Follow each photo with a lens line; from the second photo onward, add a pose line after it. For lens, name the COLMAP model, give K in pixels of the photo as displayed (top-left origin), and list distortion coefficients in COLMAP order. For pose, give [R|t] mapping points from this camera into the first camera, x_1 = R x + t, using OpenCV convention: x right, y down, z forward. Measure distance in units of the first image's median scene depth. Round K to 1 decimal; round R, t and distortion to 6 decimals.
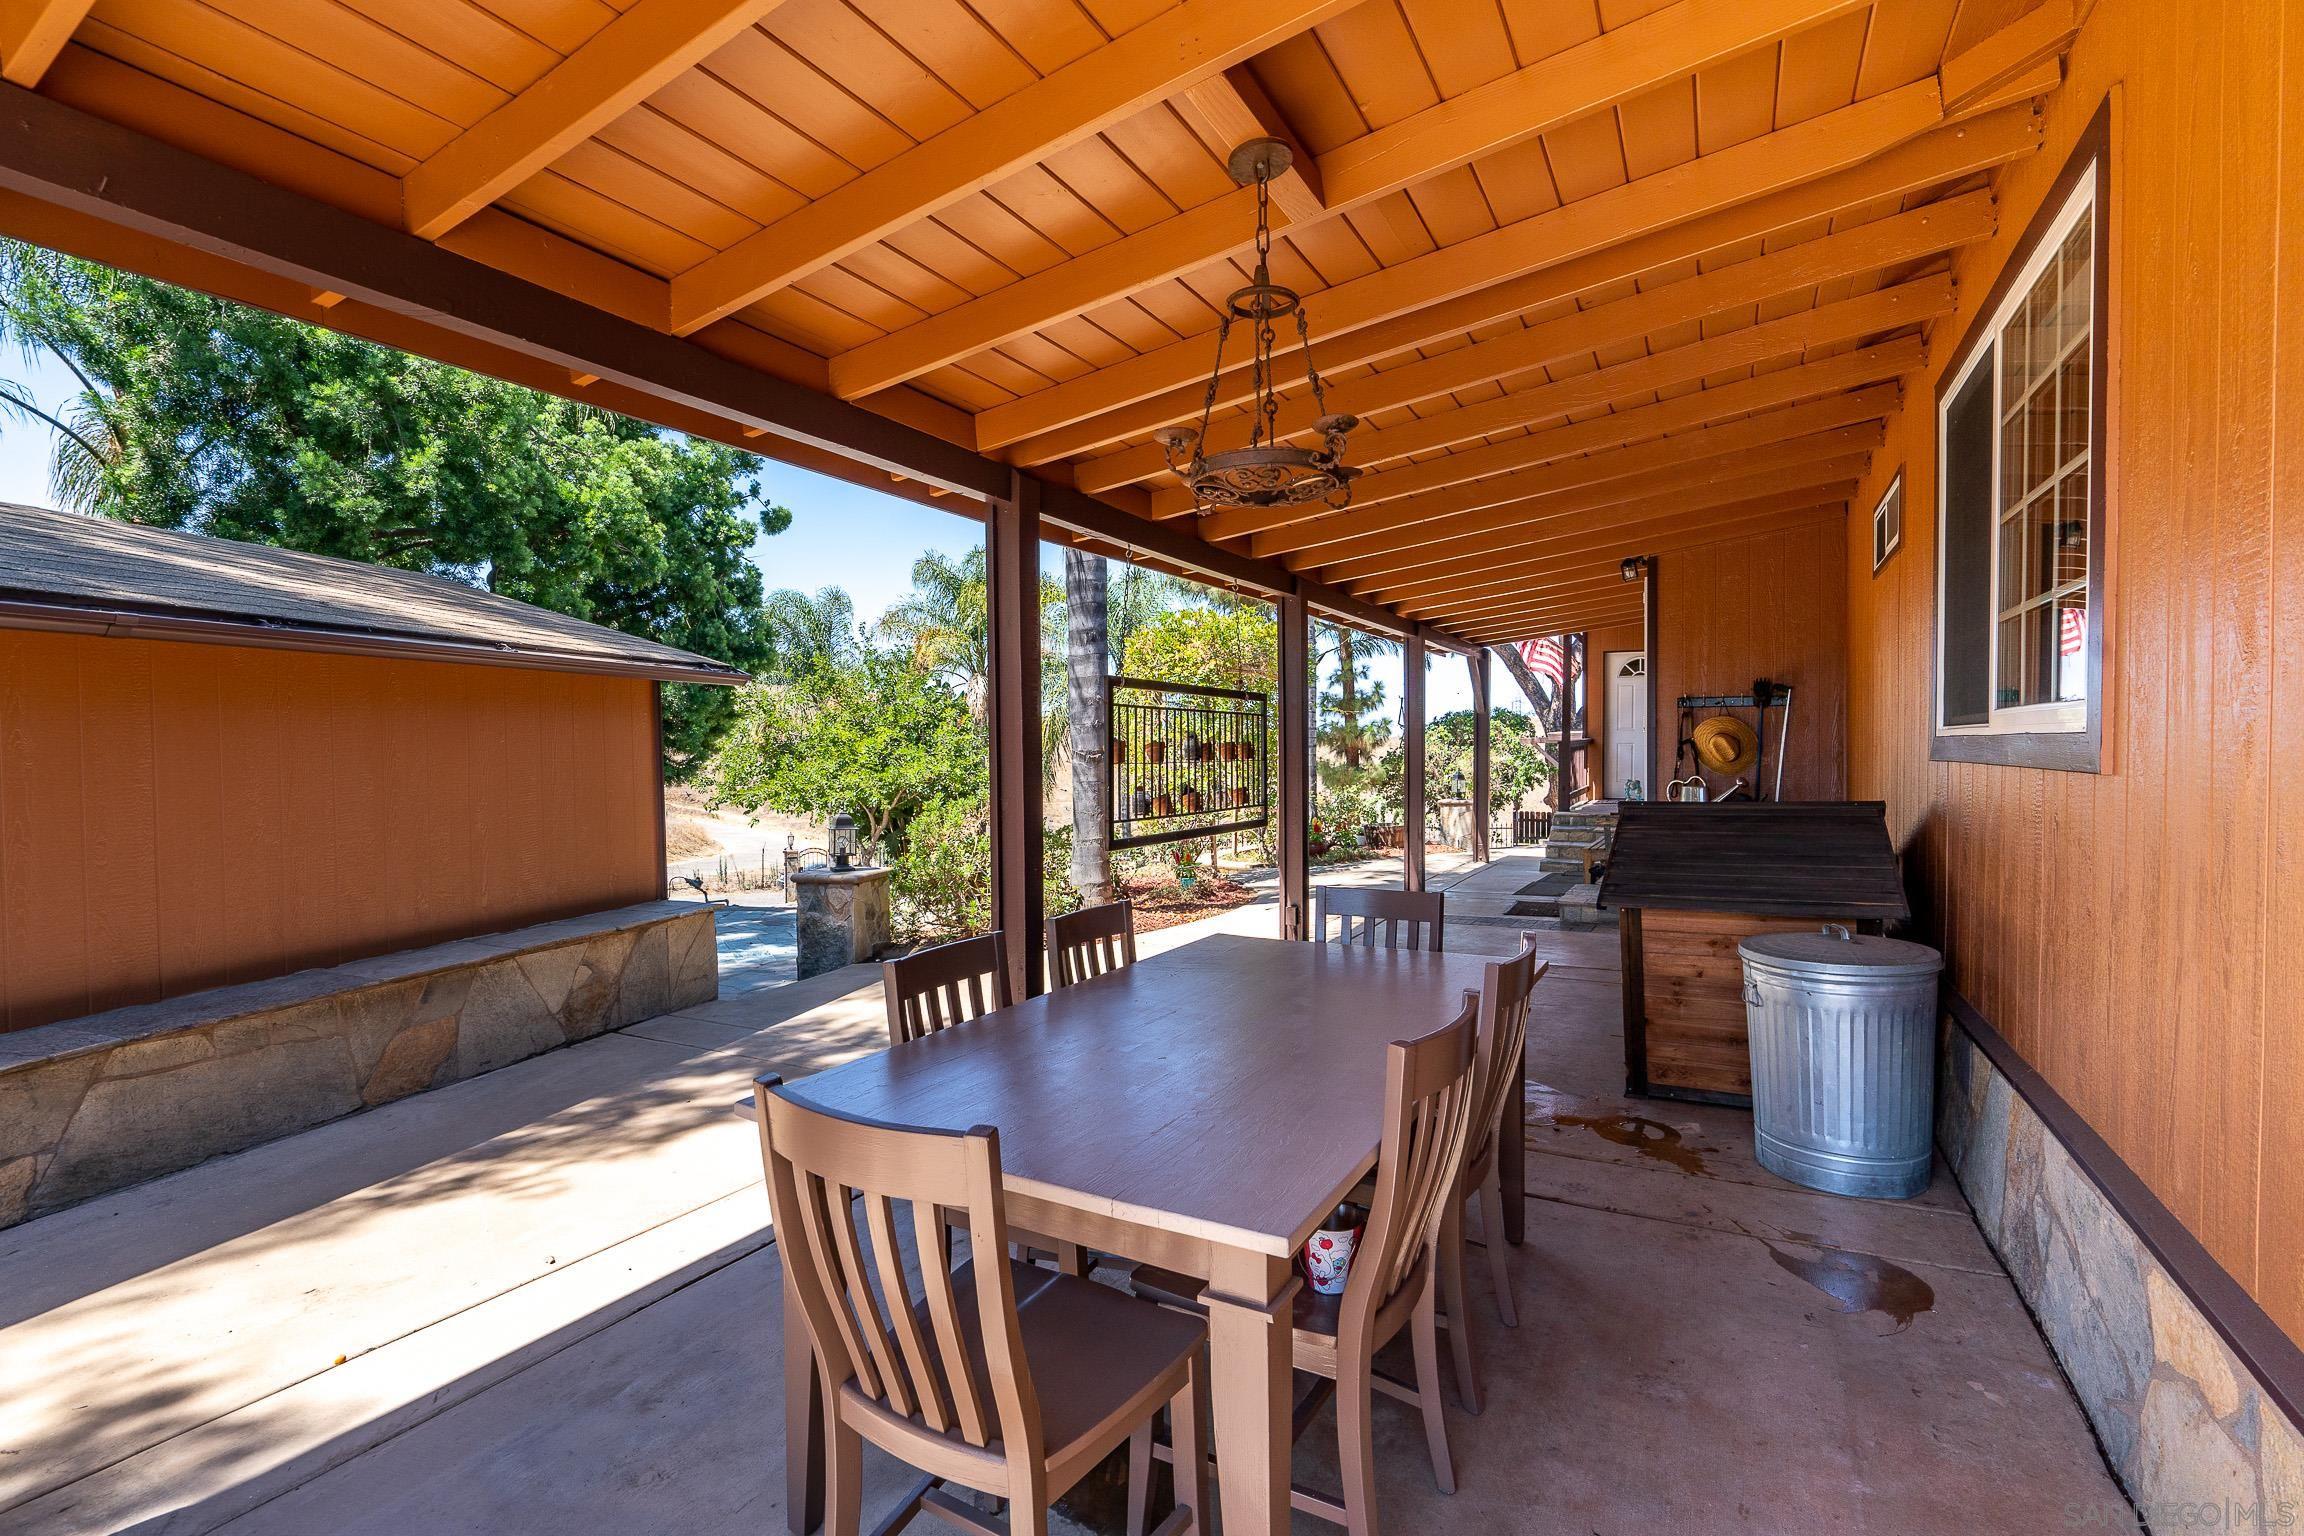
lens RADIAL K [[1040.3, 0, 1154.2], [0, 1040.3, 767.7], [0, 0, 1]] dist [-0.006036, 0.003428]
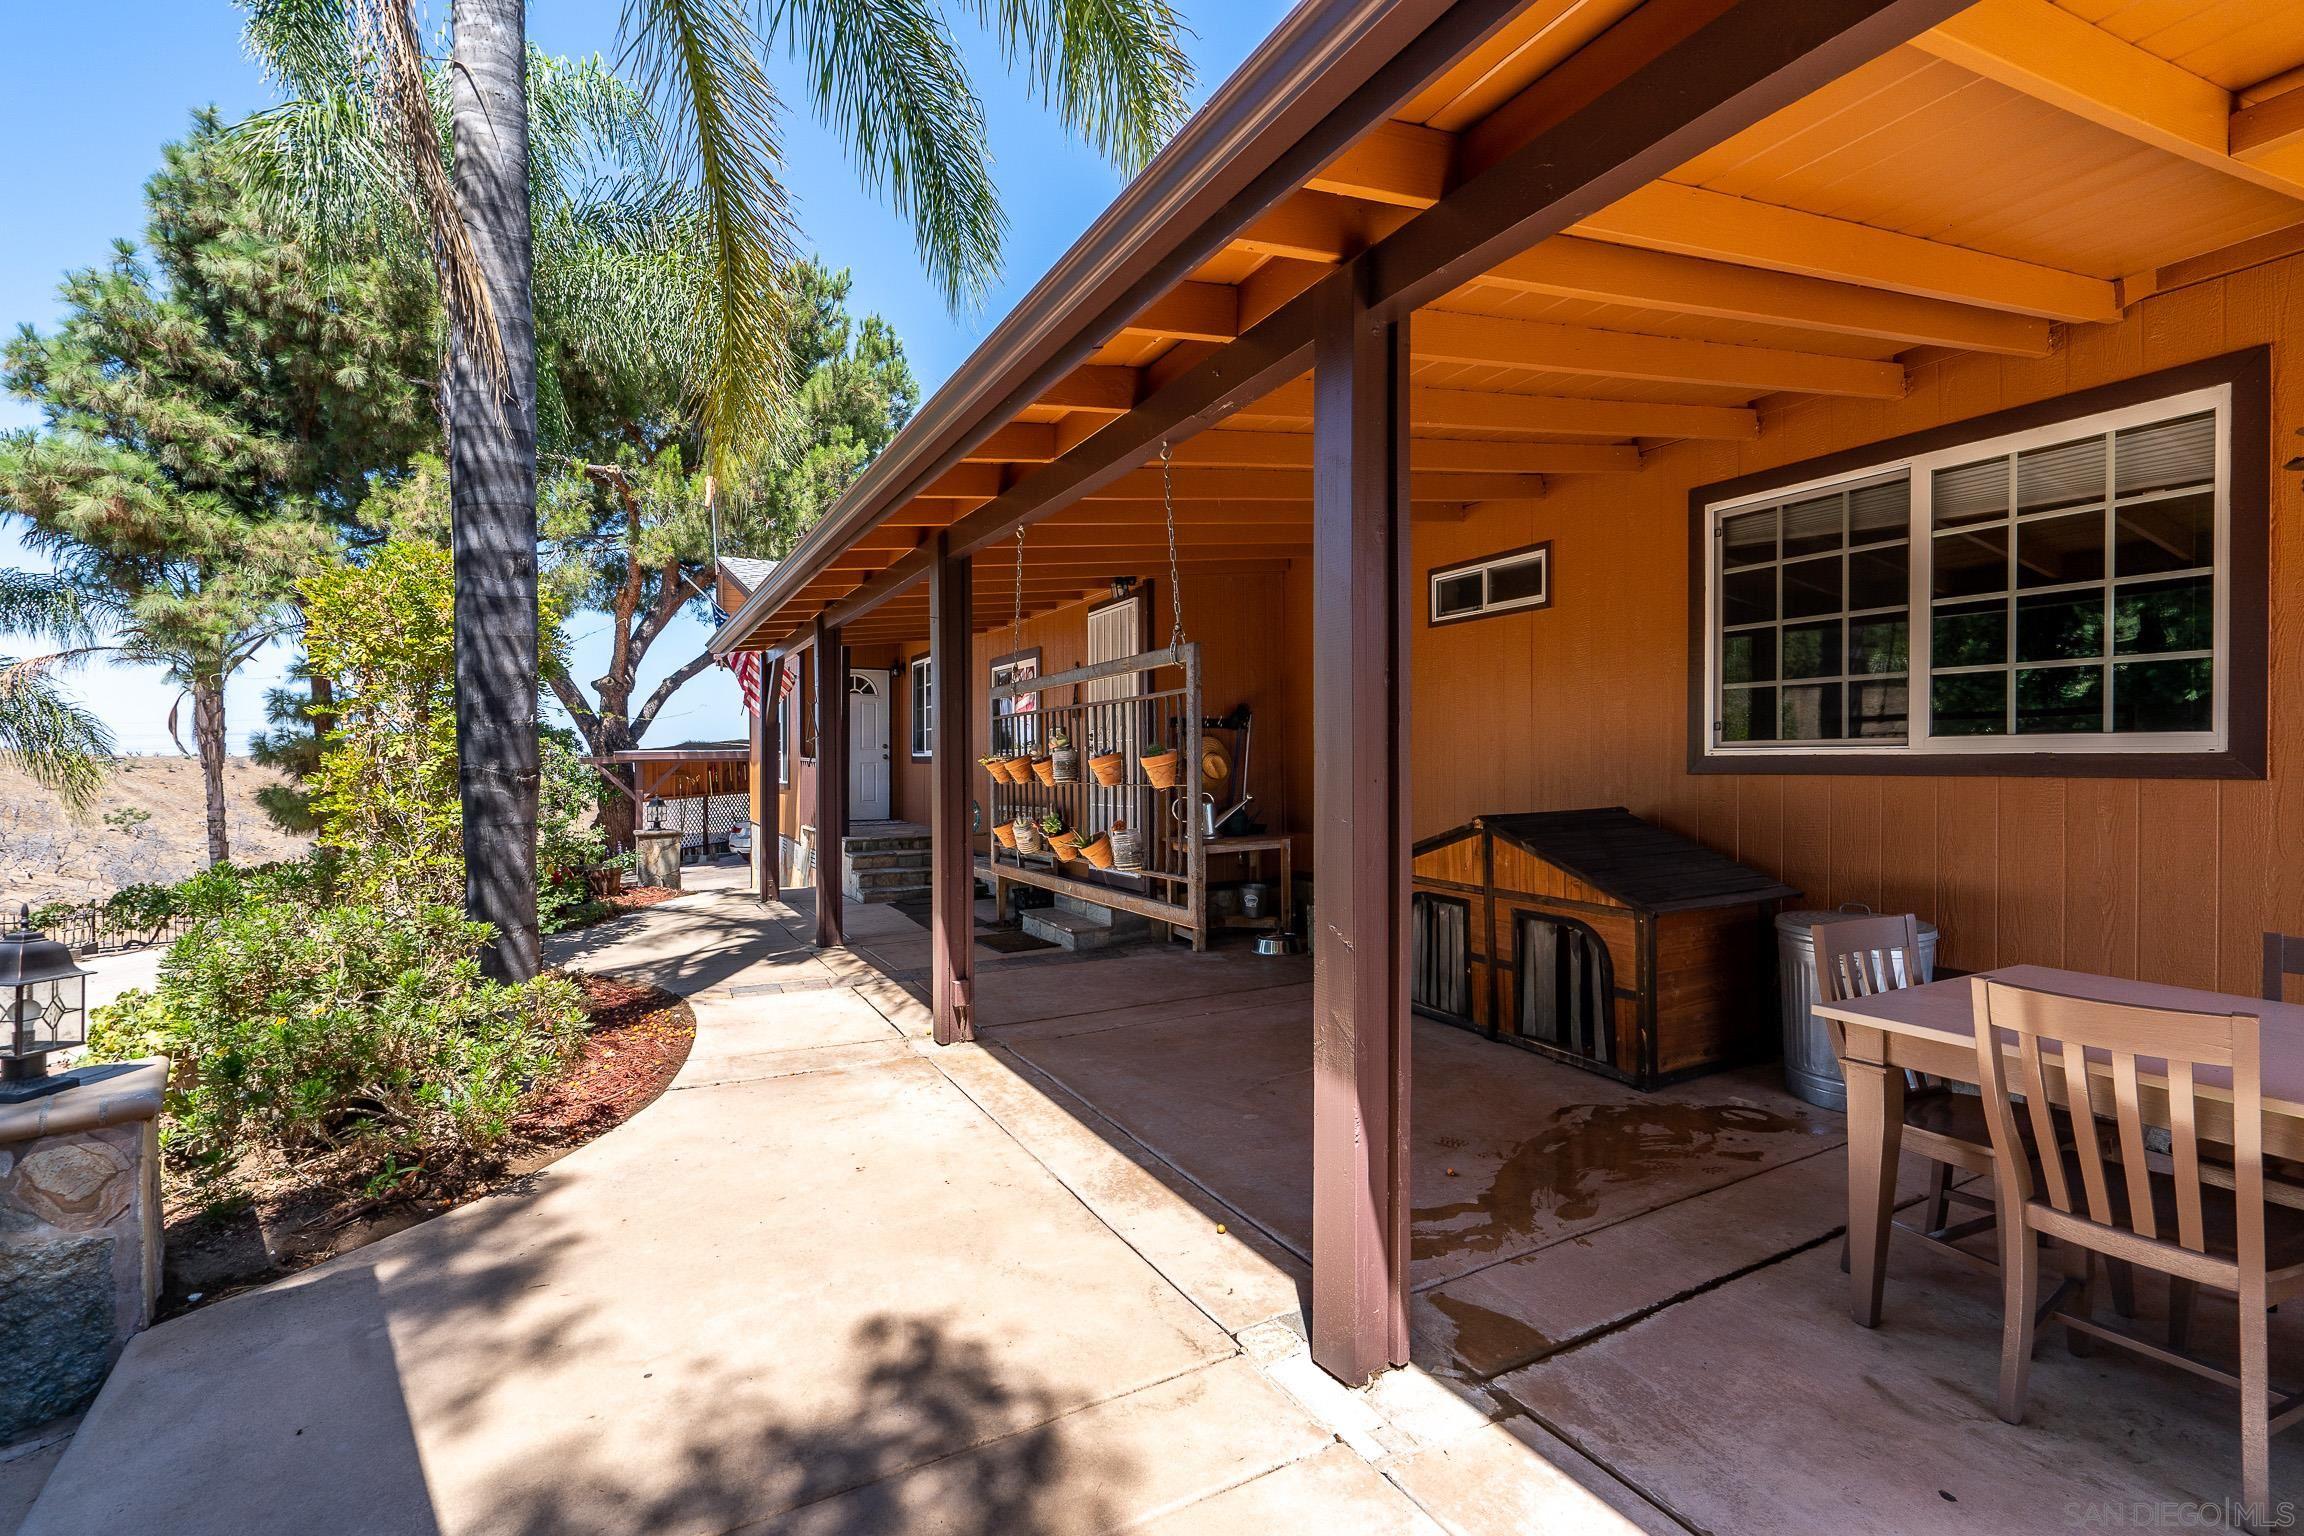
lens RADIAL K [[1040.3, 0, 1142.1], [0, 1040.3, 768.7], [0, 0, 1]] dist [-0.006036, 0.003428]
pose [[0.551527, 0.003805, 0.834149, -0.106112], [0.013971, 0.999807, -0.013798, -0.000751], [-0.834040, 0.019264, 0.551367, 0.125424]]
